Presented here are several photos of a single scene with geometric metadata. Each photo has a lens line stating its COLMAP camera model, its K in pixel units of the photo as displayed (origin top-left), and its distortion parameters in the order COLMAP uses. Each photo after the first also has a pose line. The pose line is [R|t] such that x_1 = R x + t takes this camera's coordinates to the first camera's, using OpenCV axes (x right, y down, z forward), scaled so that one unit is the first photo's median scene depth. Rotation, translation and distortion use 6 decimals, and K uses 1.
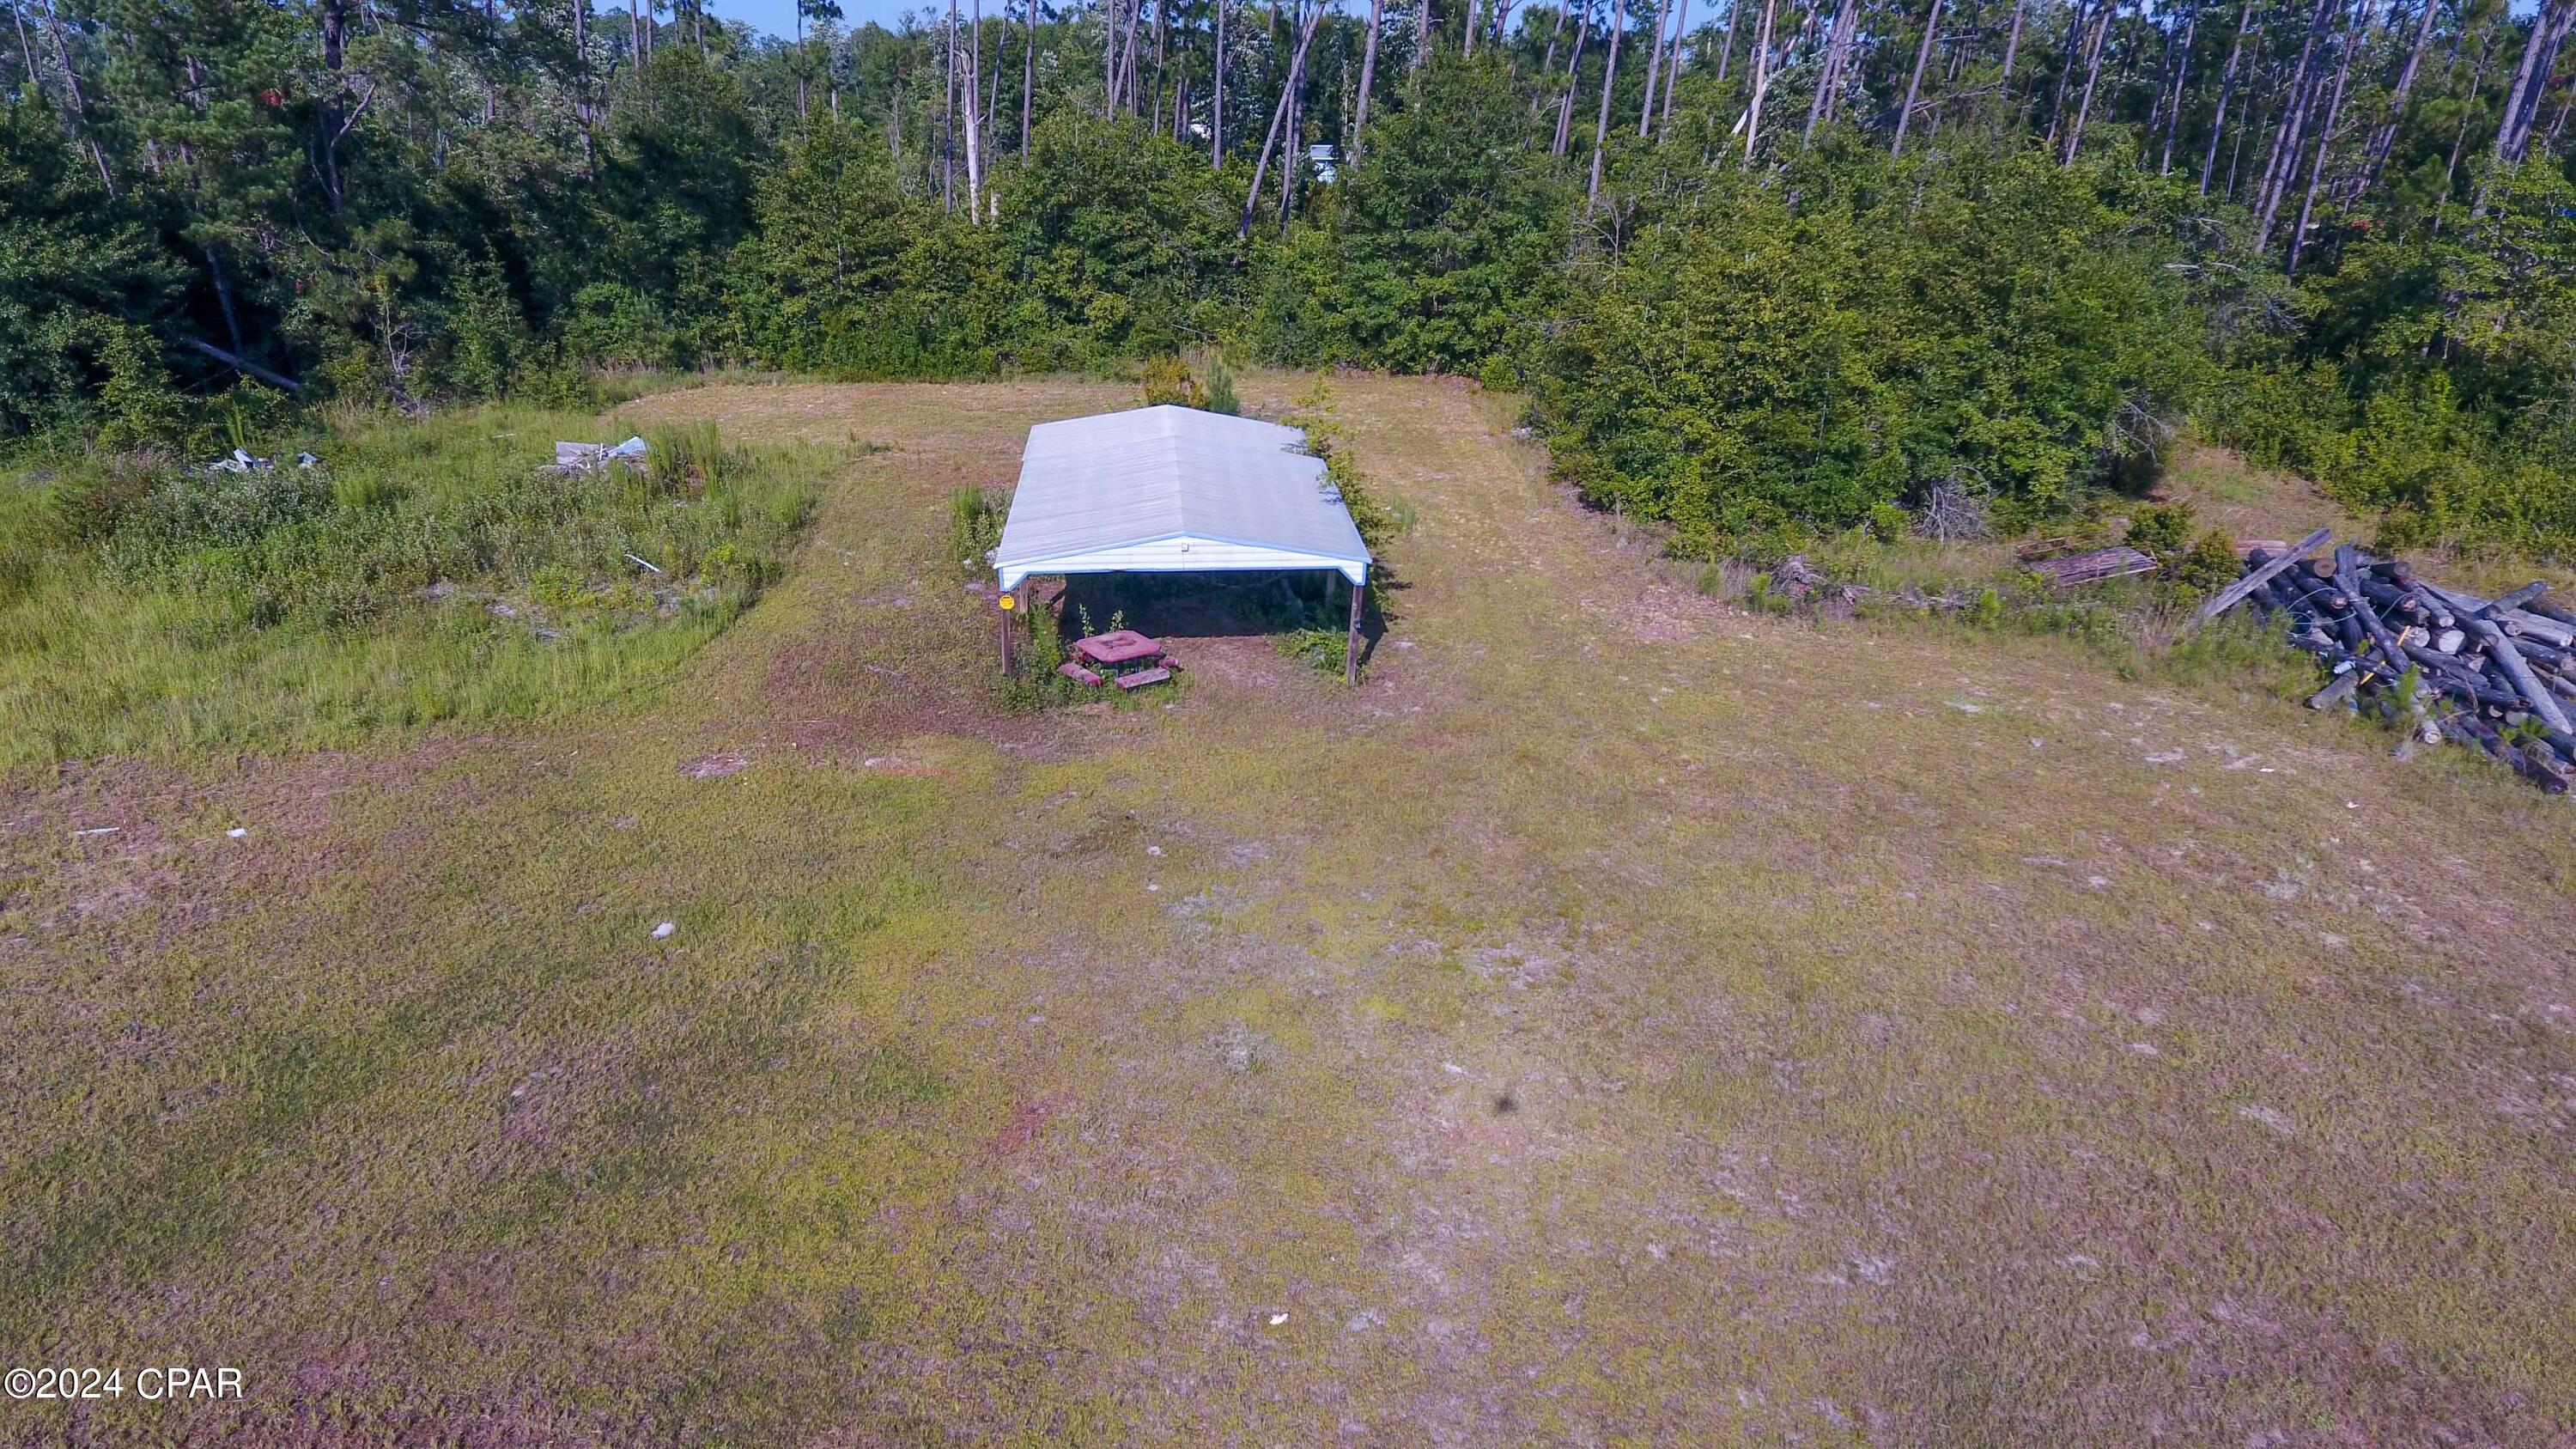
lens RADIAL K [[1495.5, 0, 1266.6], [0, 1495.5, 657.9], [0, 0, 1]] dist [-0.004988, 0.000405]
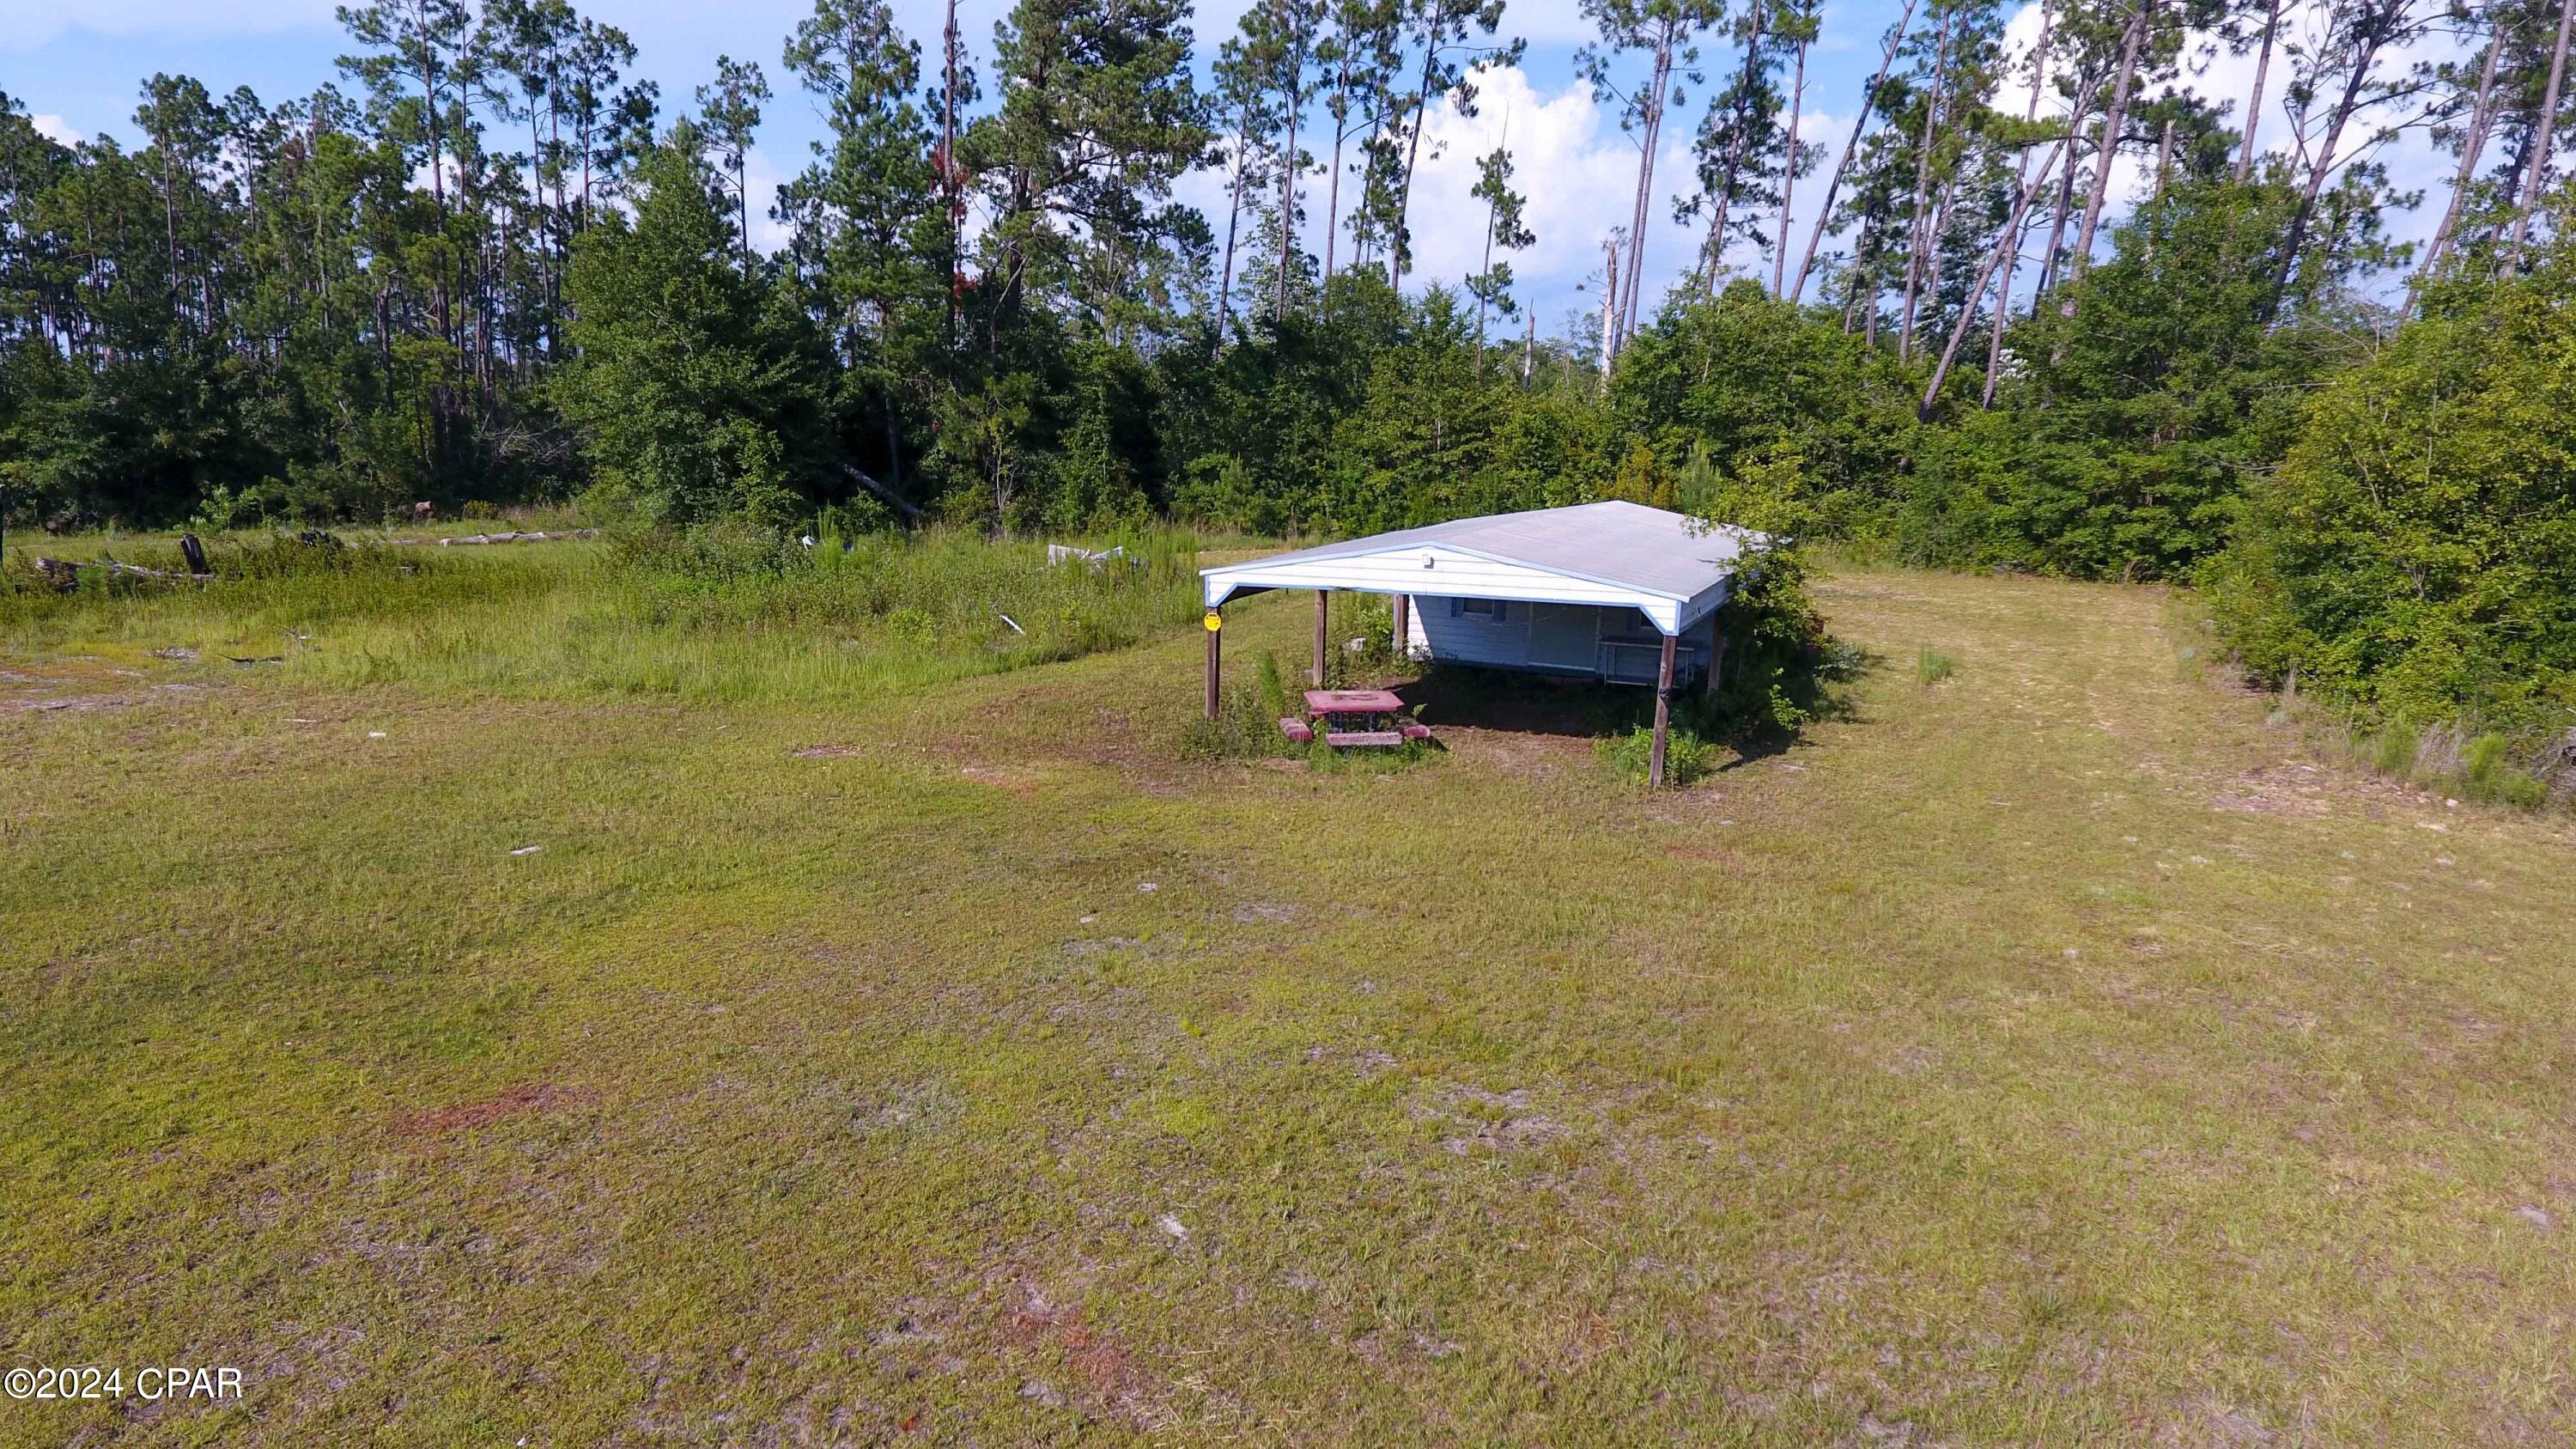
lens RADIAL K [[1495.5, 0, 1243.4], [0, 1495.5, 725.9], [0, 0, 1]] dist [-0.004988, 0.000405]
pose [[0.869813, 0.097061, -0.483739, 0.095641], [-0.167388, 0.980361, -0.104275, 0.040361], [0.464118, 0.171672, 0.868978, 0.139072]]
